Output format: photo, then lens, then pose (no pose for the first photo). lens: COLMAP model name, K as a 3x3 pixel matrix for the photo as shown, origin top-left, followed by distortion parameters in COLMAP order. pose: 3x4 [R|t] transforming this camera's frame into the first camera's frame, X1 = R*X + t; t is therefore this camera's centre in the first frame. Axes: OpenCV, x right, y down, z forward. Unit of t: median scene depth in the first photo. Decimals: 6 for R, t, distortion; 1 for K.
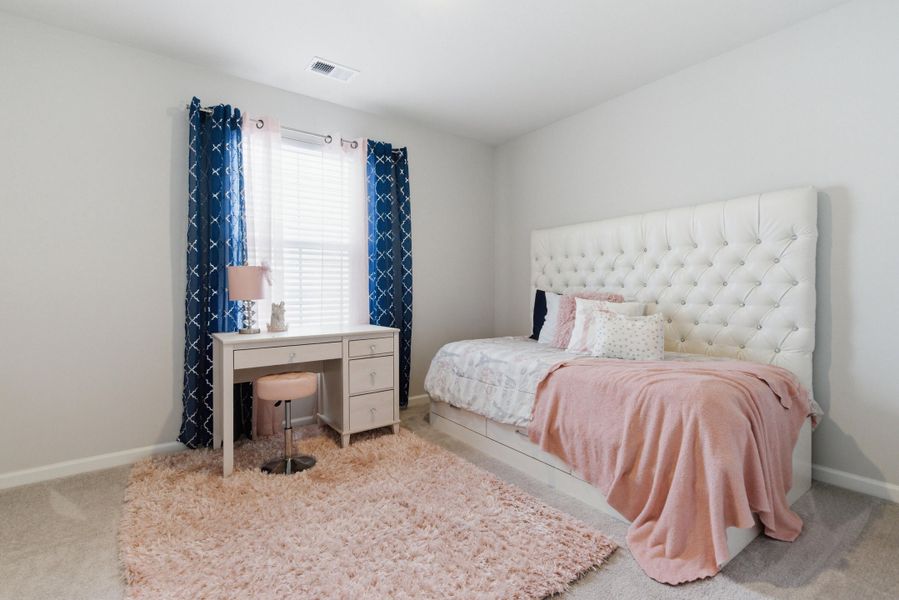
lens RADIAL K [[407.7, 0, 453.9], [0, 407.7, 296.0], [0, 0, 1]] dist [0.002082, 0.000339]
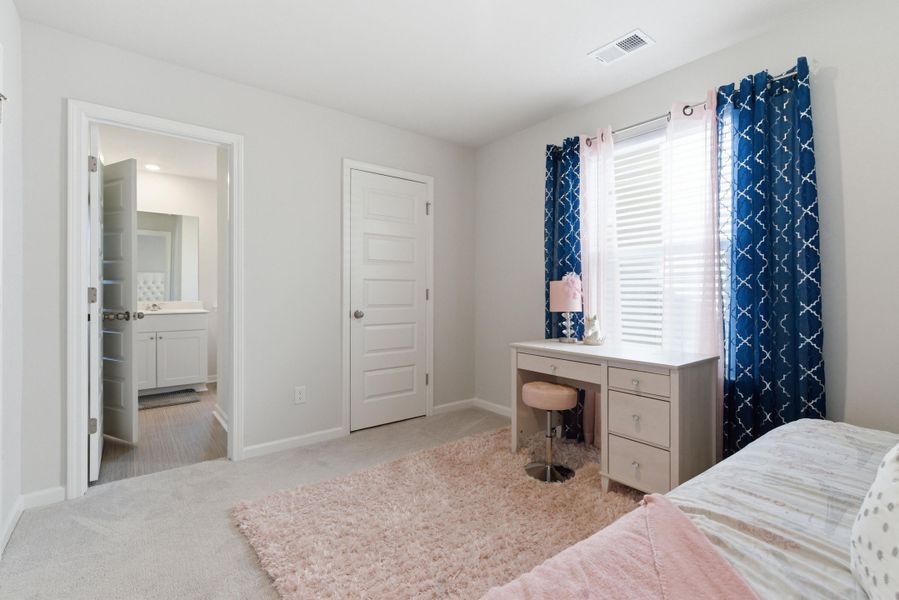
lens RADIAL K [[407.7, 0, 453.9], [0, 407.7, 296.0], [0, 0, 1]] dist [0.002082, 0.000339]
pose [[0.031304, 0.013722, -0.999416, 0.549992], [-0.014763, 0.999803, 0.013265, -0.040478], [0.999401, 0.014339, 0.031500, 0.624935]]
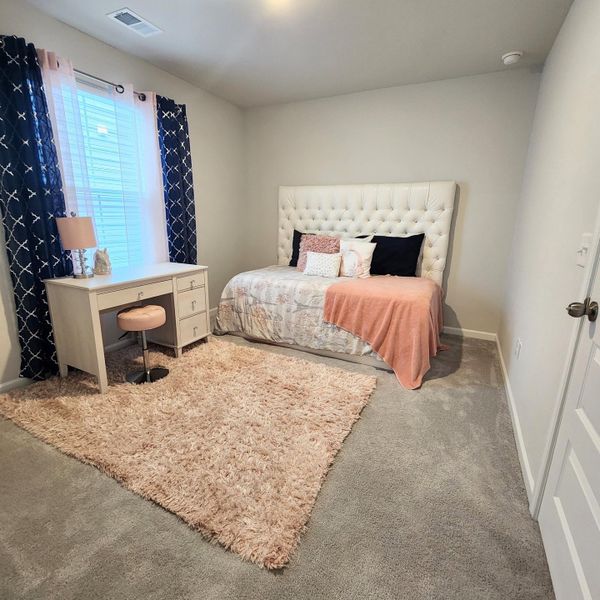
lens RADIAL K [[328.9, 0, 298.4], [0, 328.9, 299.8], [0, 0, 1]] dist [0.003035, -0.000298]
pose [[0.893686, -0.092593, 0.439035, -0.358598], [-0.012820, 0.972807, 0.231262, -0.063898], [-0.448510, -0.212304, 0.868197, -0.069902]]
